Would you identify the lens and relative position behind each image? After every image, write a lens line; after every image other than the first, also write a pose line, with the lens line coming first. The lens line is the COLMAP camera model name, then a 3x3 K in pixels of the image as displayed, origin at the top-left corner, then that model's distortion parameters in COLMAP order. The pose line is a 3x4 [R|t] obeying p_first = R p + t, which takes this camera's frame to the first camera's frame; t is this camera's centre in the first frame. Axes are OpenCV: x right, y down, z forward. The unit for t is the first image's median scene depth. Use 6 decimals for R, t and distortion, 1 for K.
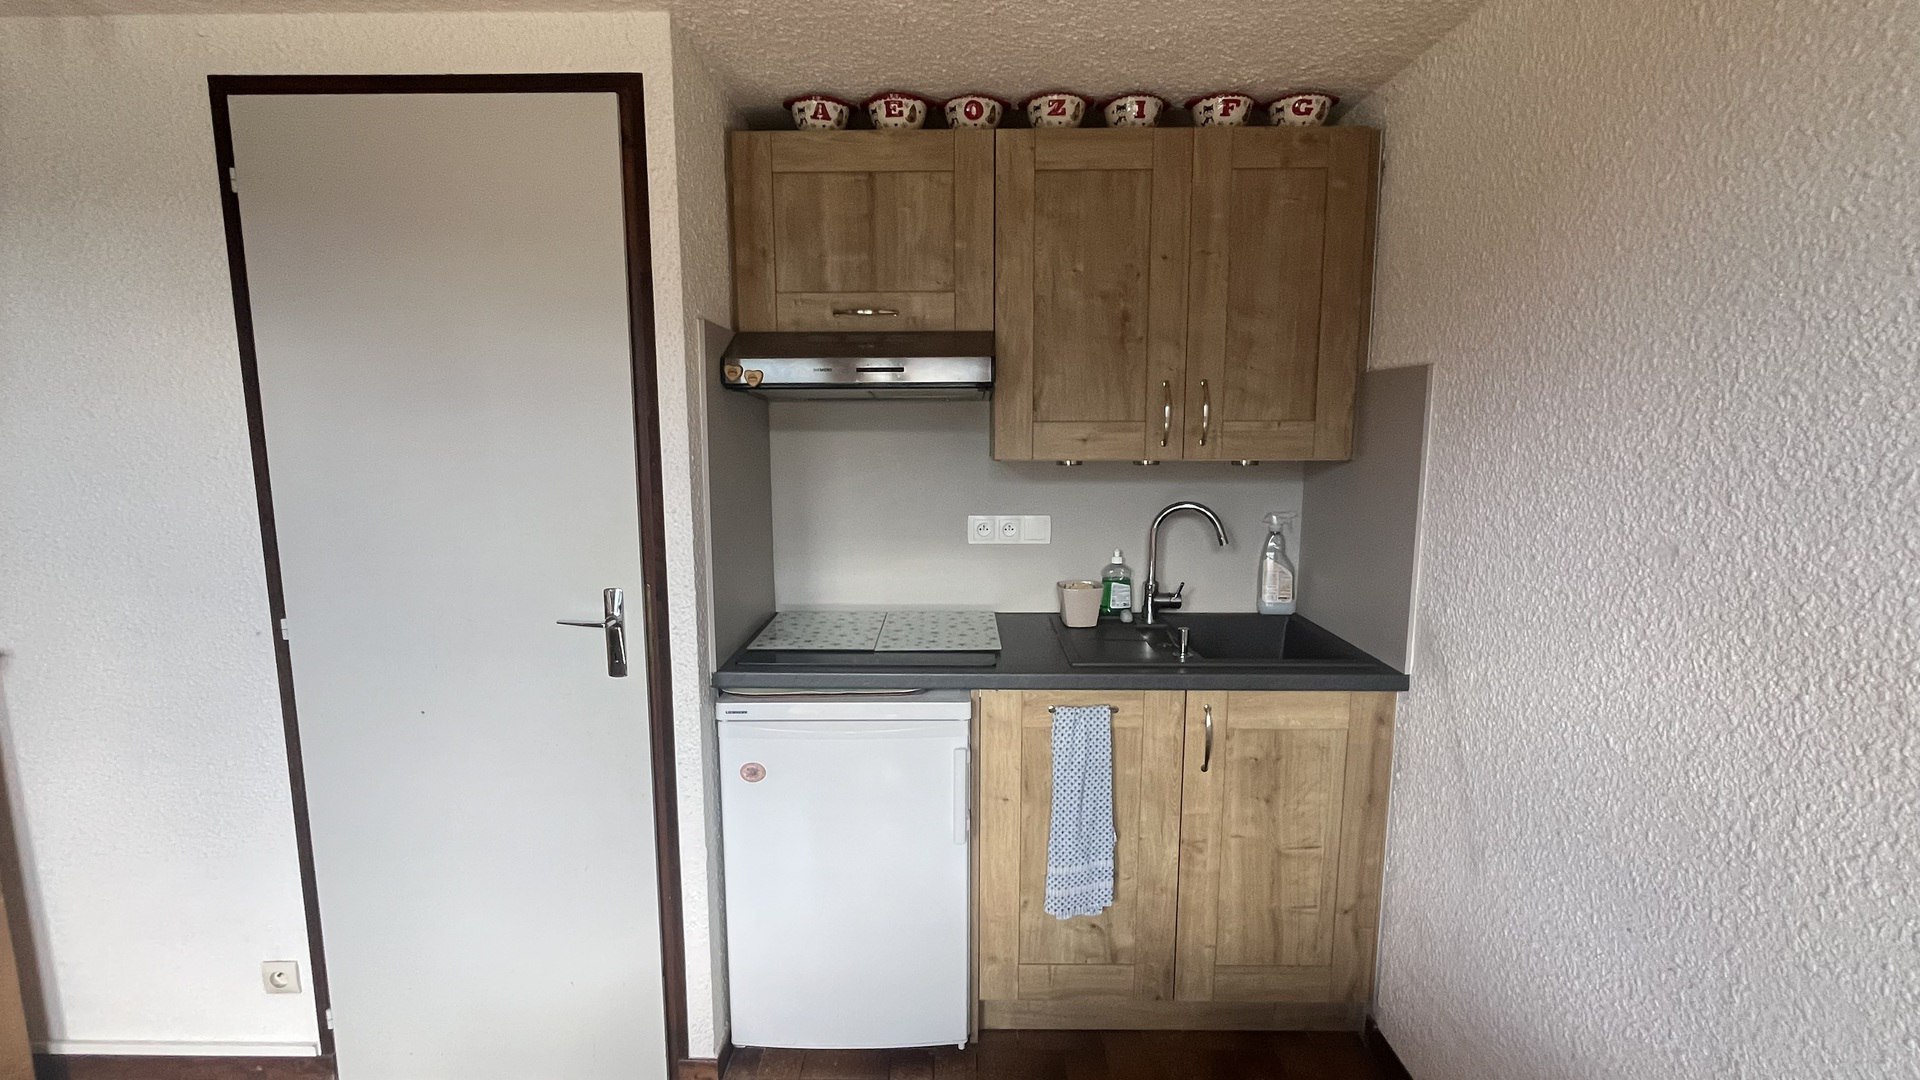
lens RADIAL K [[858.2, 0, 957.2], [0, 858.2, 545.6], [0, 0, 1]] dist [-0.001095, -0.001176]
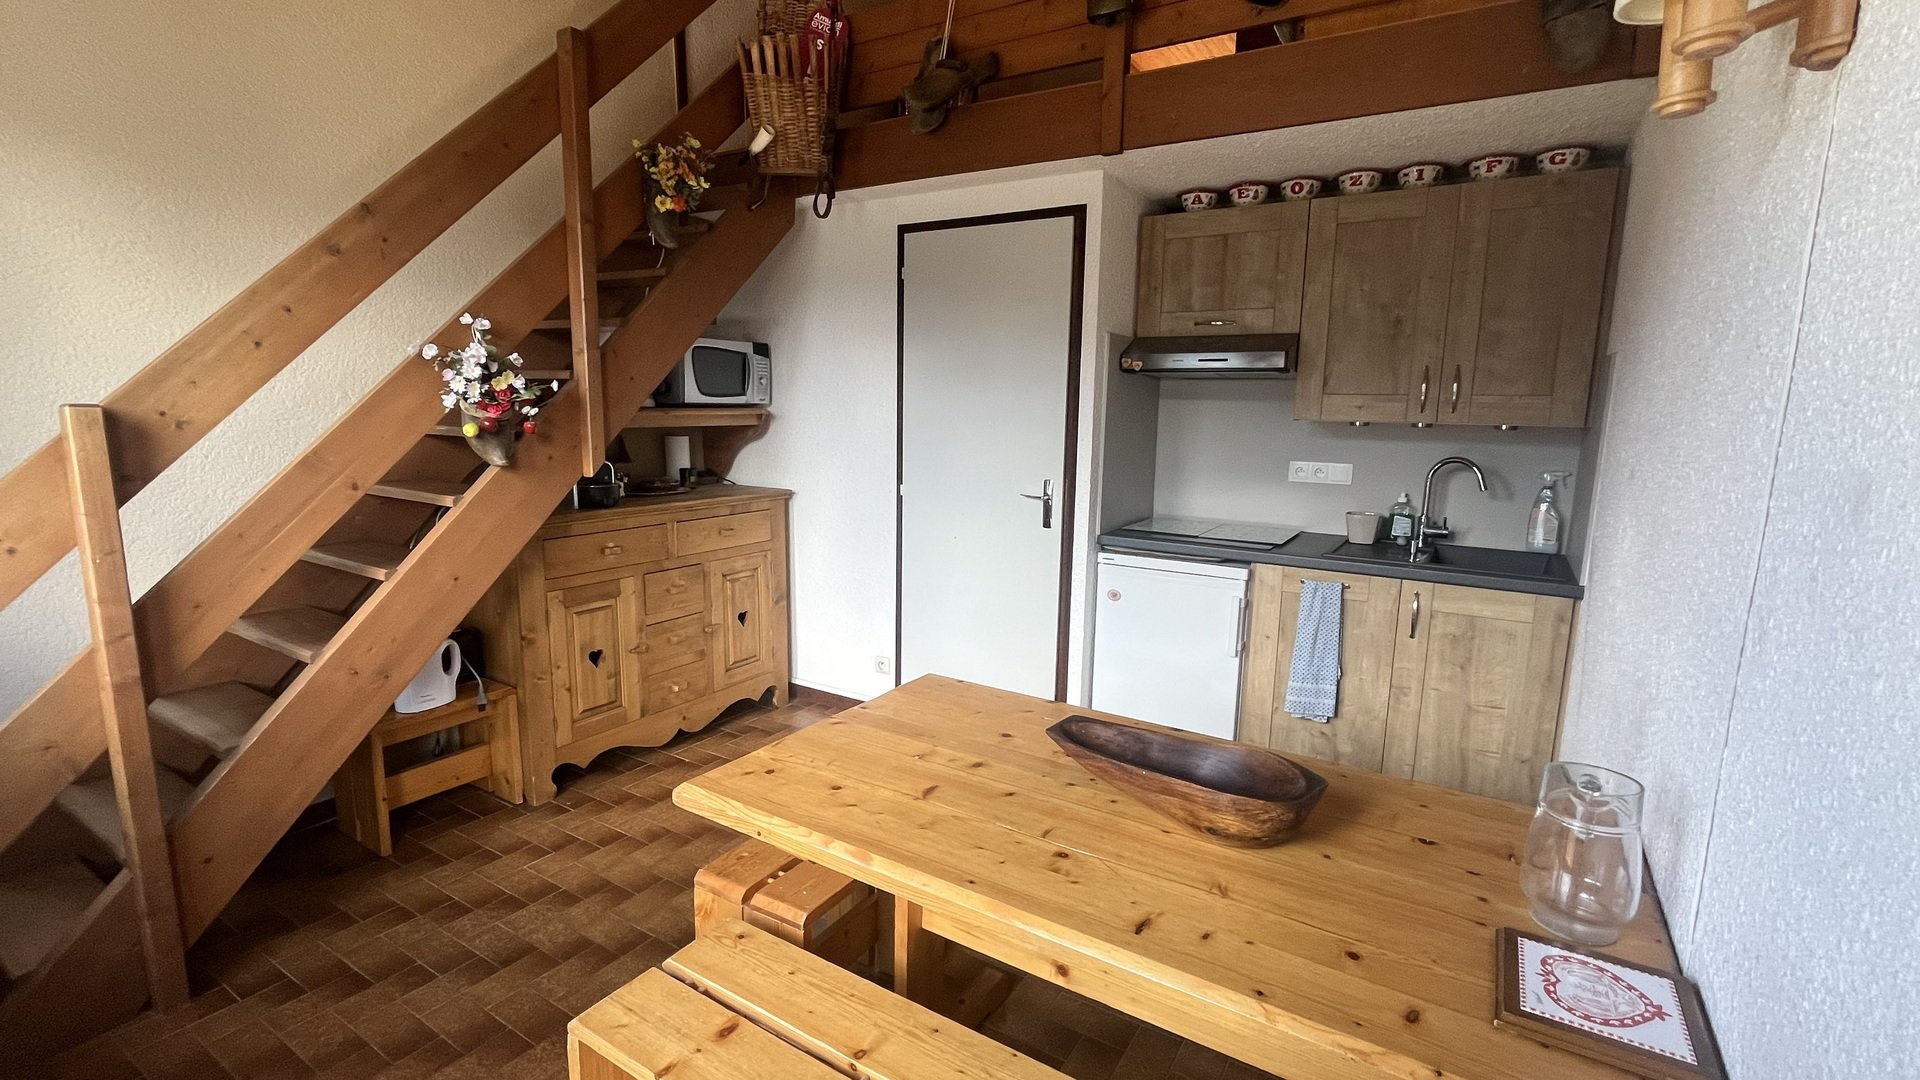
lens RADIAL K [[858.2, 0, 957.2], [0, 858.2, 545.6], [0, 0, 1]] dist [-0.001095, -0.001176]
pose [[0.851336, 0.102463, -0.514517, 0.353265], [-0.091203, 0.994714, 0.047183, 0.107066], [0.516632, 0.006757, 0.856181, -0.611166]]
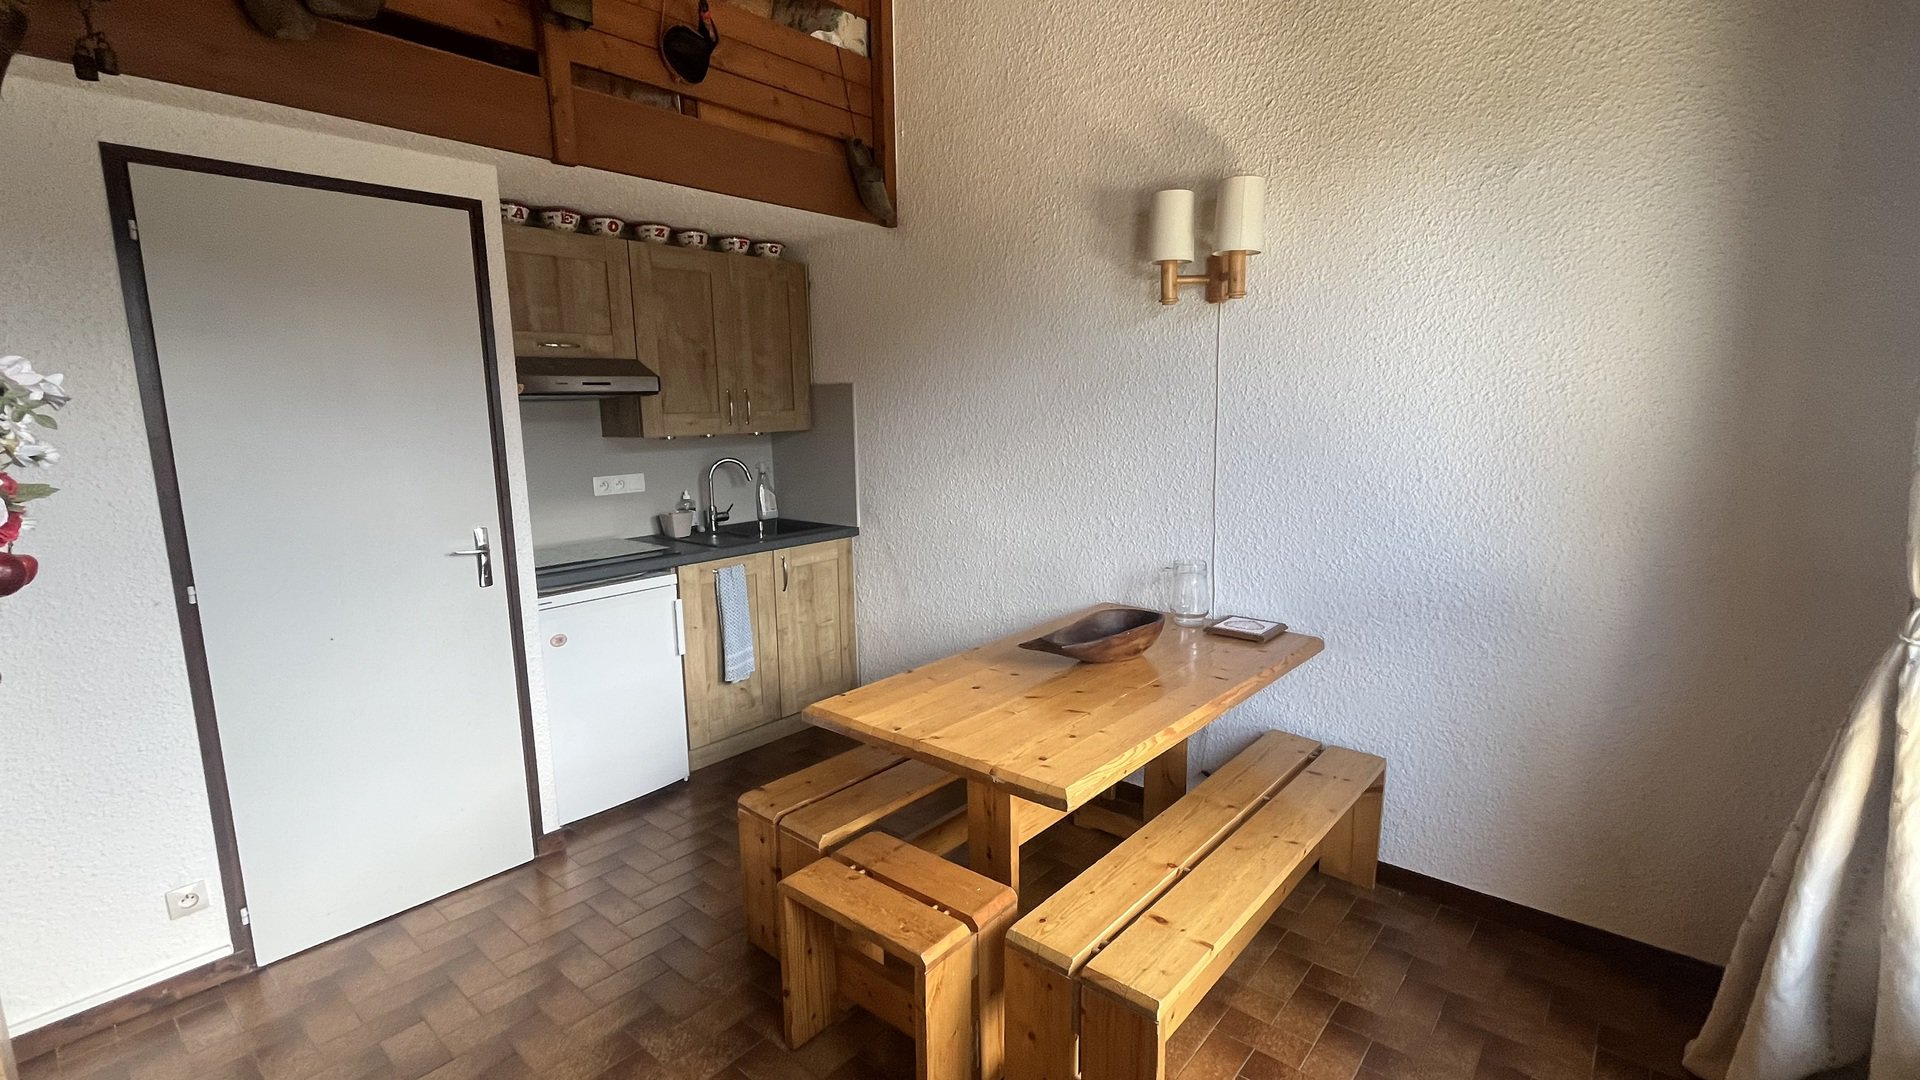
lens RADIAL K [[858.2, 0, 957.2], [0, 858.2, 545.6], [0, 0, 1]] dist [-0.001095, -0.001176]
pose [[0.645741, -0.136243, 0.751303, -0.881419], [0.125582, 0.989503, 0.071502, 0.068732], [-0.753158, 0.048178, 0.656073, -0.560658]]
